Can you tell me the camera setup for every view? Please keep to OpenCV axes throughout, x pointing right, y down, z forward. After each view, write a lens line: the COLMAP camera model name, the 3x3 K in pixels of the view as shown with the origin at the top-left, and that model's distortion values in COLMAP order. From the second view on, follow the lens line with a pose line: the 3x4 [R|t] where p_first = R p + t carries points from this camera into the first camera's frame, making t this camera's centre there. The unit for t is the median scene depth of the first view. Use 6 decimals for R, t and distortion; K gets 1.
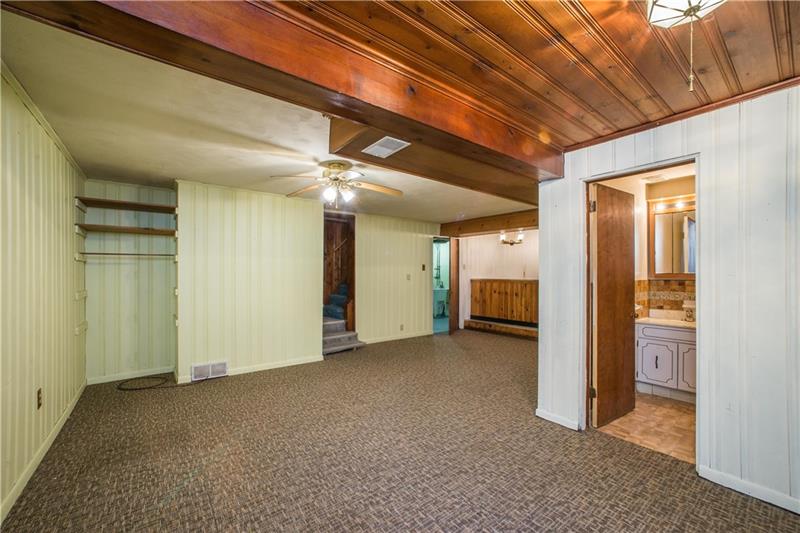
lens RADIAL K [[327.6, 0, 397.9], [0, 327.6, 268.2], [0, 0, 1]] dist [-0.057442, 0.027609]
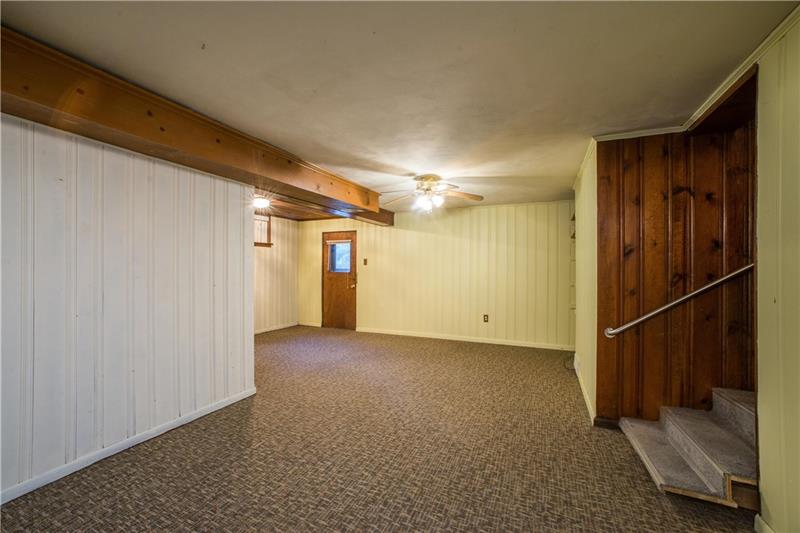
lens RADIAL K [[327.6, 0, 397.9], [0, 327.6, 268.2], [0, 0, 1]] dist [-0.057442, 0.027609]
pose [[-0.876691, -0.004903, -0.481028, 0.473933], [0.003320, 0.999863, -0.016242, 0.033485], [0.481042, -0.015837, -0.876555, 1.962996]]
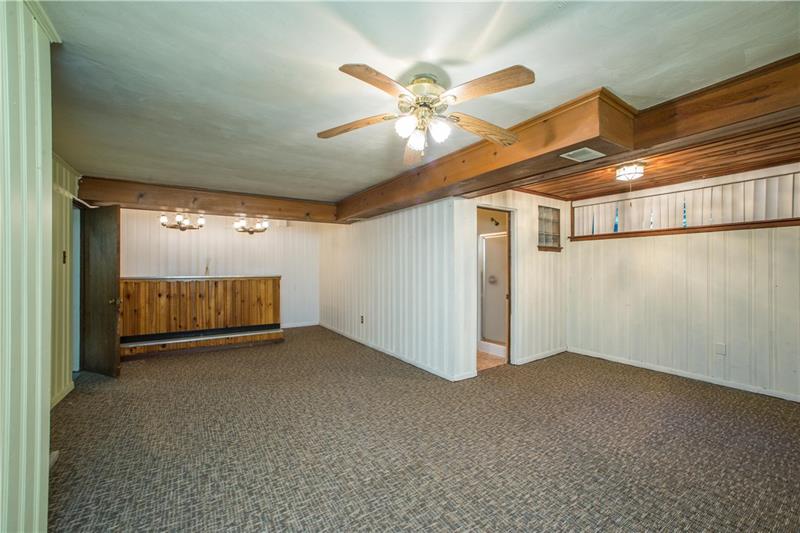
lens RADIAL K [[327.6, 0, 397.9], [0, 327.6, 268.2], [0, 0, 1]] dist [-0.057442, 0.027609]
pose [[0.077393, -0.000250, 0.997001, -0.750545], [-0.016331, 0.999865, 0.001518, 0.012331], [-0.996867, -0.016399, 0.077379, 0.983826]]
